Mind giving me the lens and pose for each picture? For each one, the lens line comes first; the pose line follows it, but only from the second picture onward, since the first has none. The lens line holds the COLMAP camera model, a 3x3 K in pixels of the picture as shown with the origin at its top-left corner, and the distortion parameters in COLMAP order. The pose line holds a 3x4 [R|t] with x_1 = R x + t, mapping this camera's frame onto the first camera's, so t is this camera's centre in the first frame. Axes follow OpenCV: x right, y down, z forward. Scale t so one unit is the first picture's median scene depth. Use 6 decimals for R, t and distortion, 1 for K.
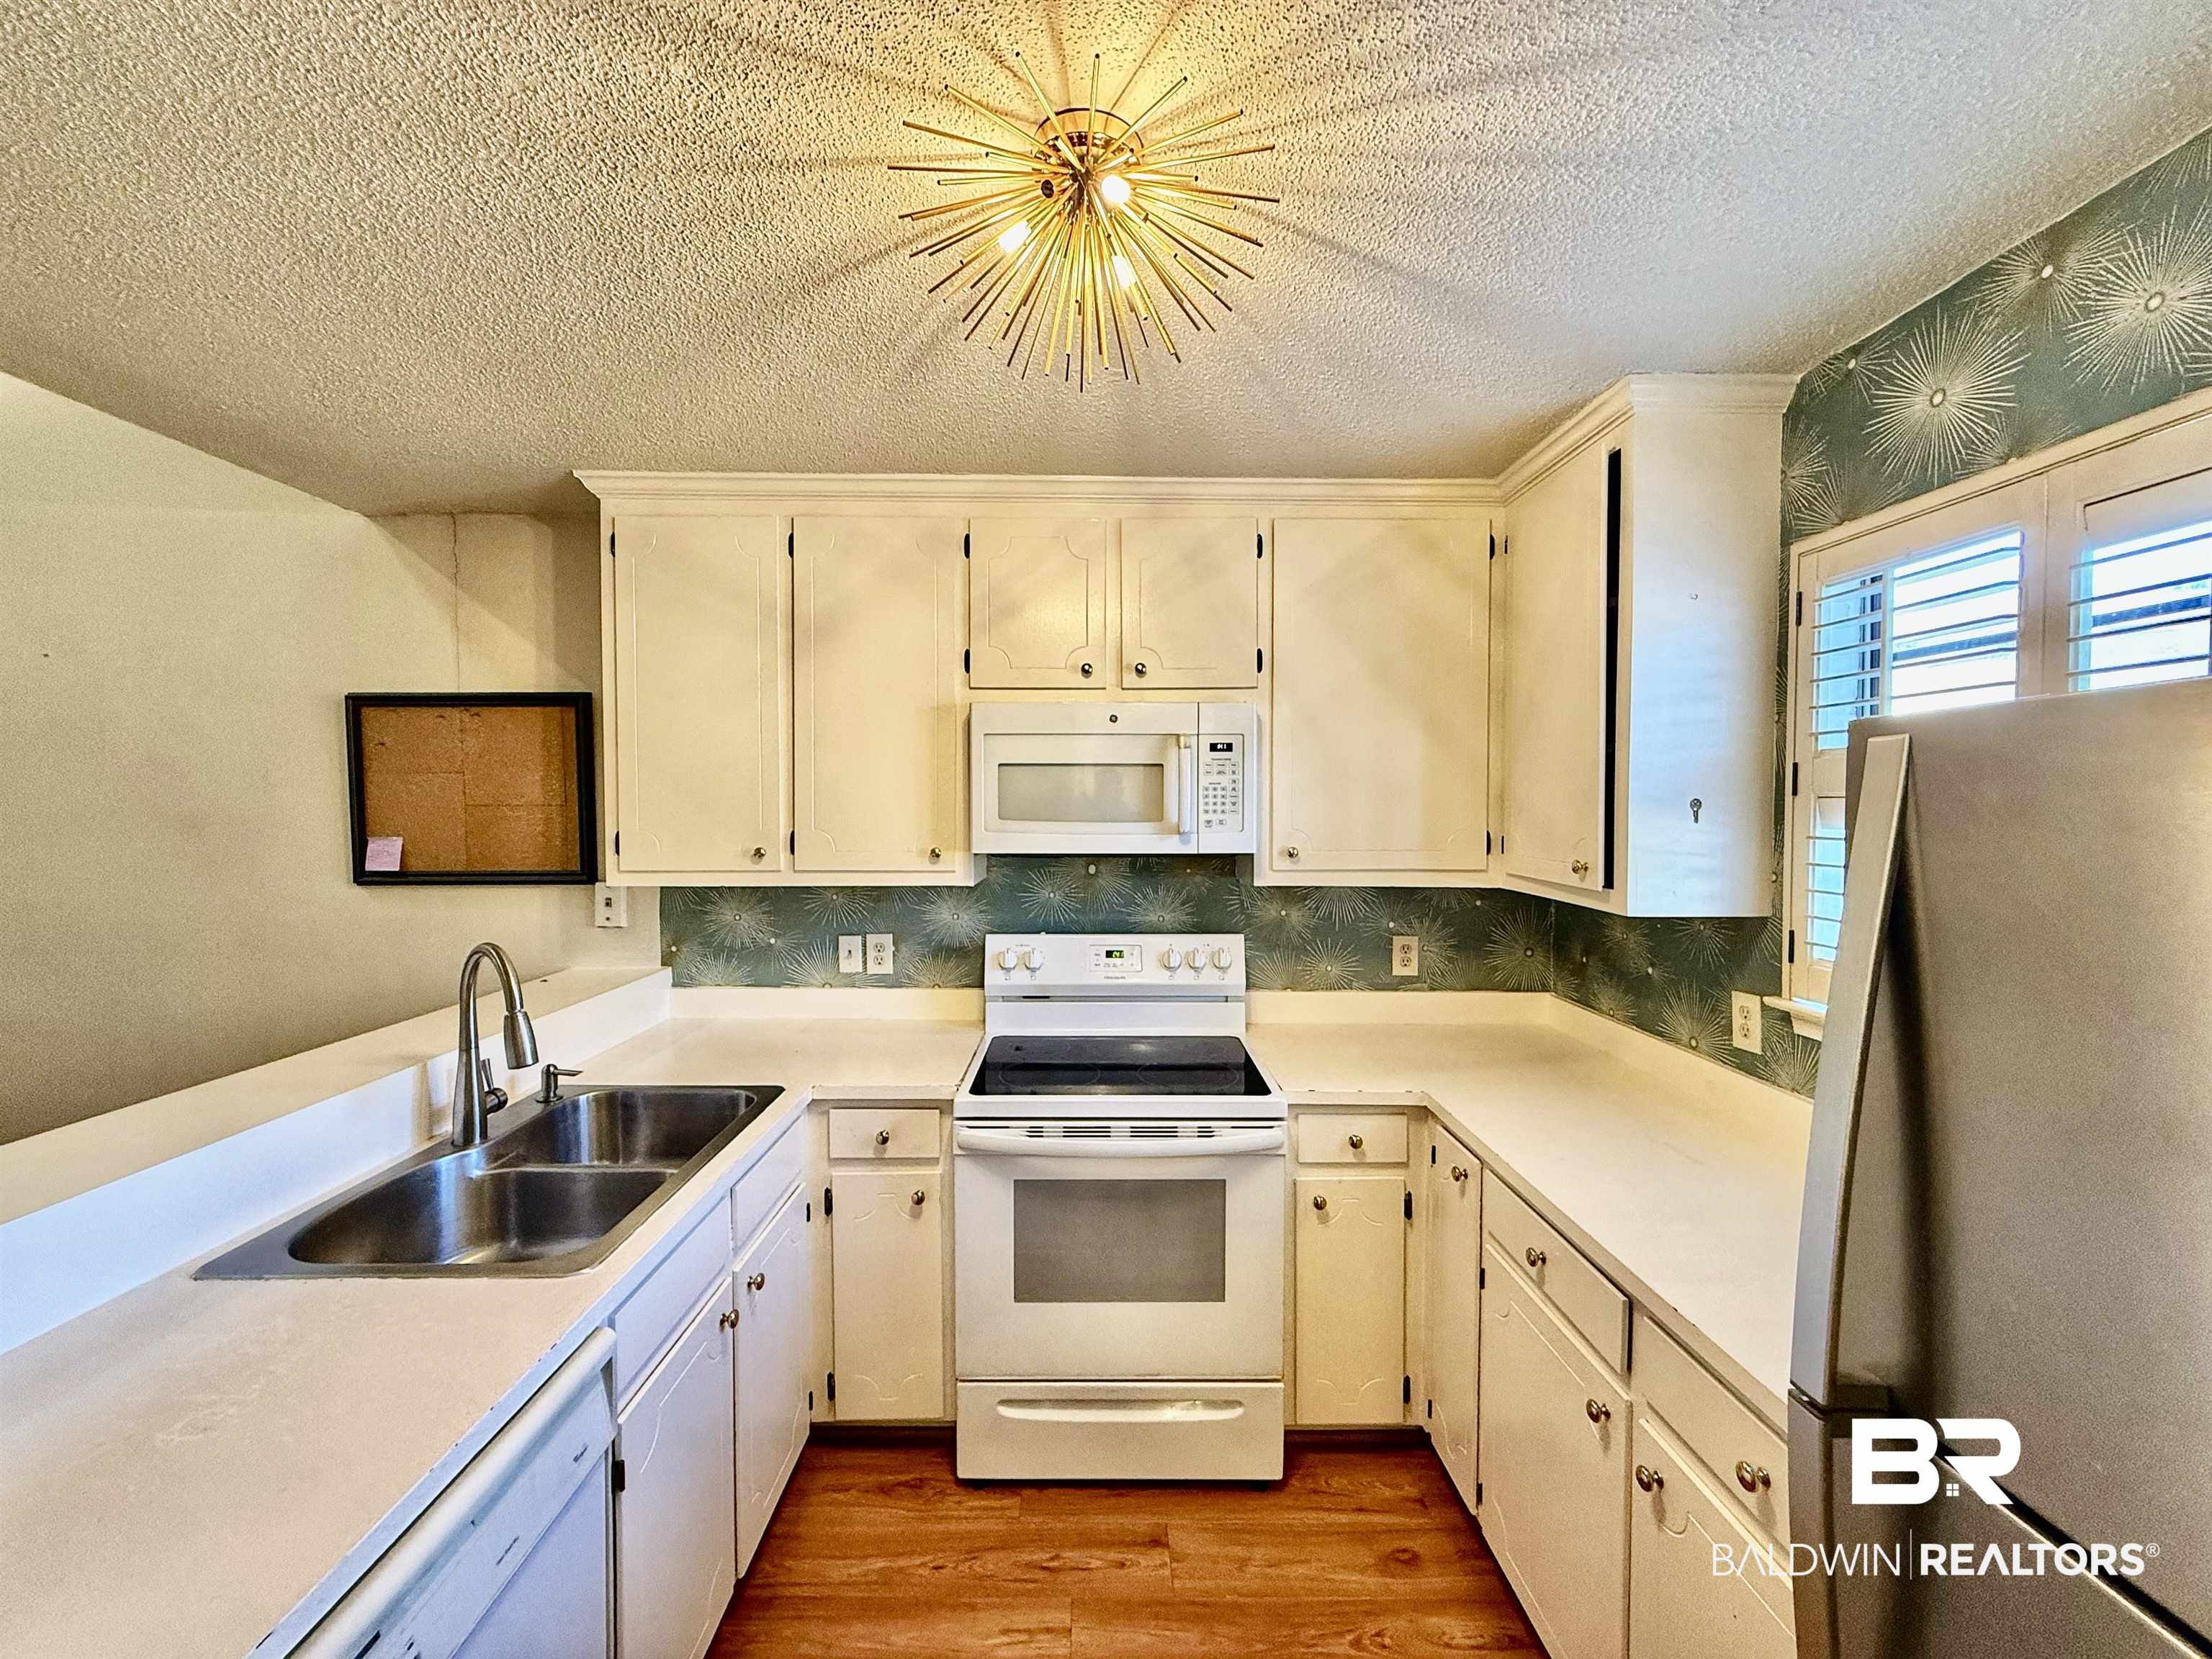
lens RADIAL K [[881.4, 0, 1101.3], [0, 881.4, 827.2], [0, 0, 1]] dist [0.000023, 0.000462]
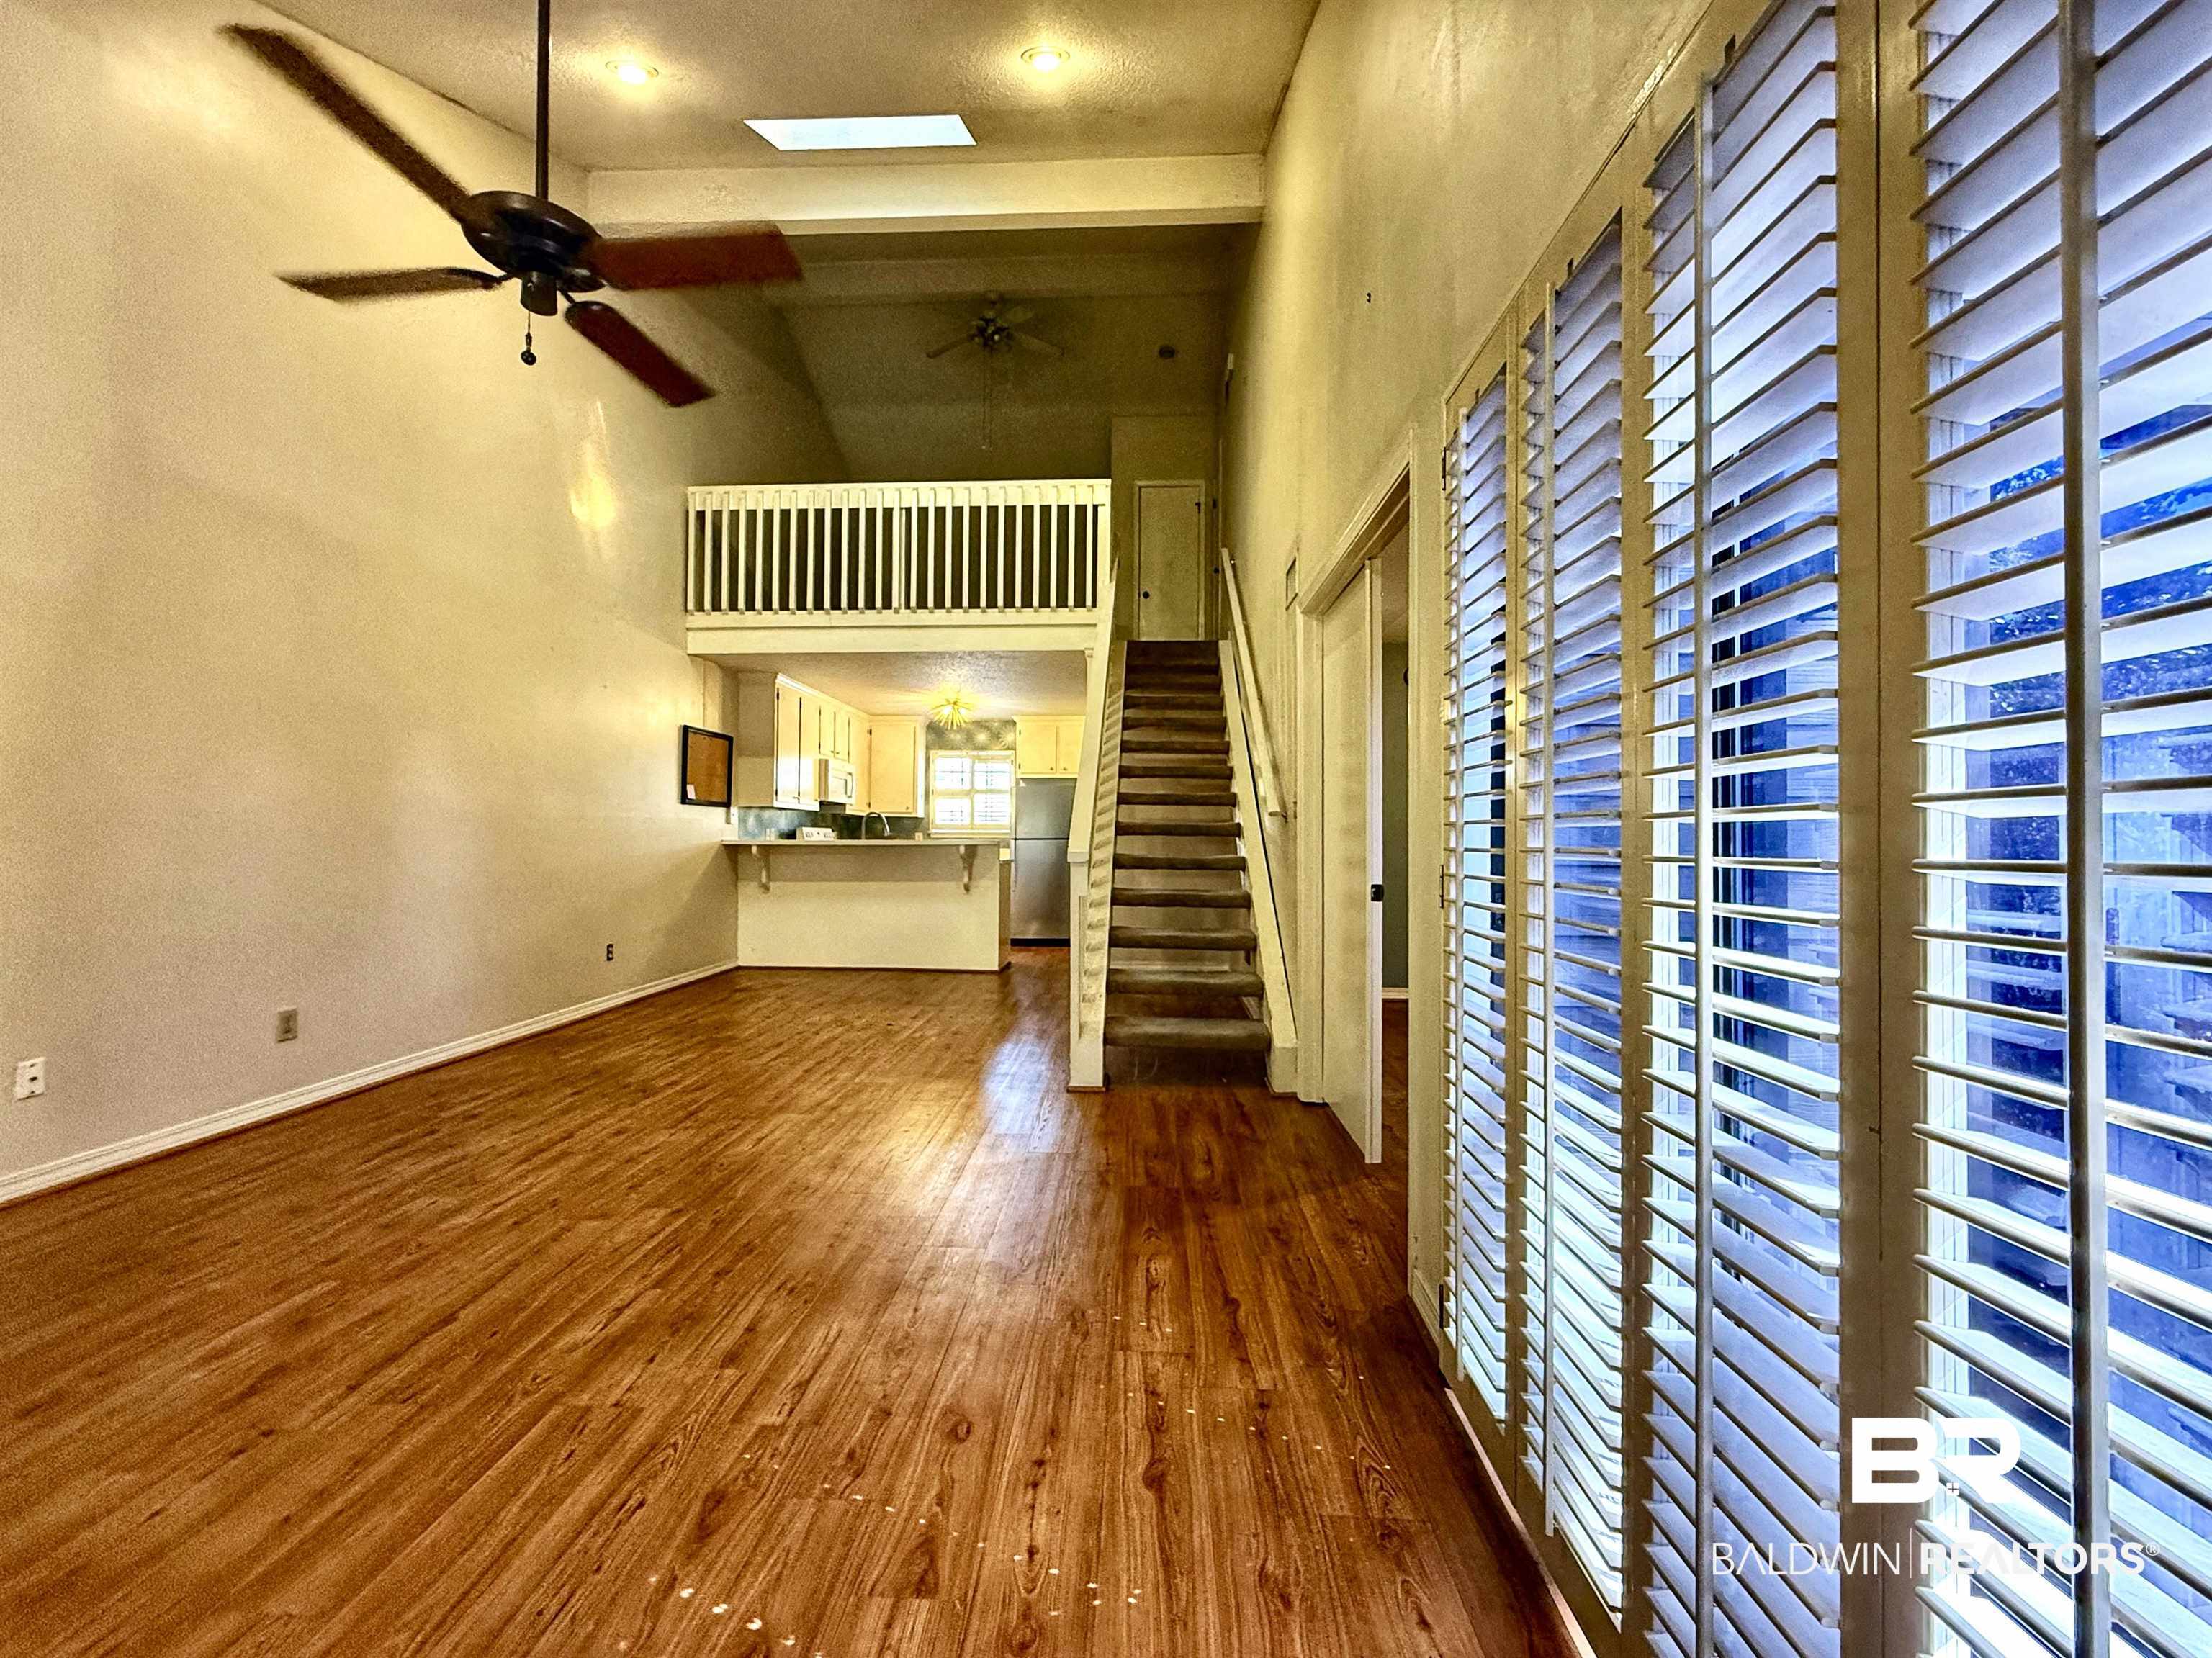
lens RADIAL K [[881.3, 0, 1101.3], [0, 881.3, 826.7], [0, 0, 1]] dist [0.000023, 0.000462]
pose [[0.055887, 0.014715, 0.998329, -3.634154], [0.016928, 0.999734, -0.015683, 0.208094], [-0.998294, 0.017776, 0.055623, -0.301385]]
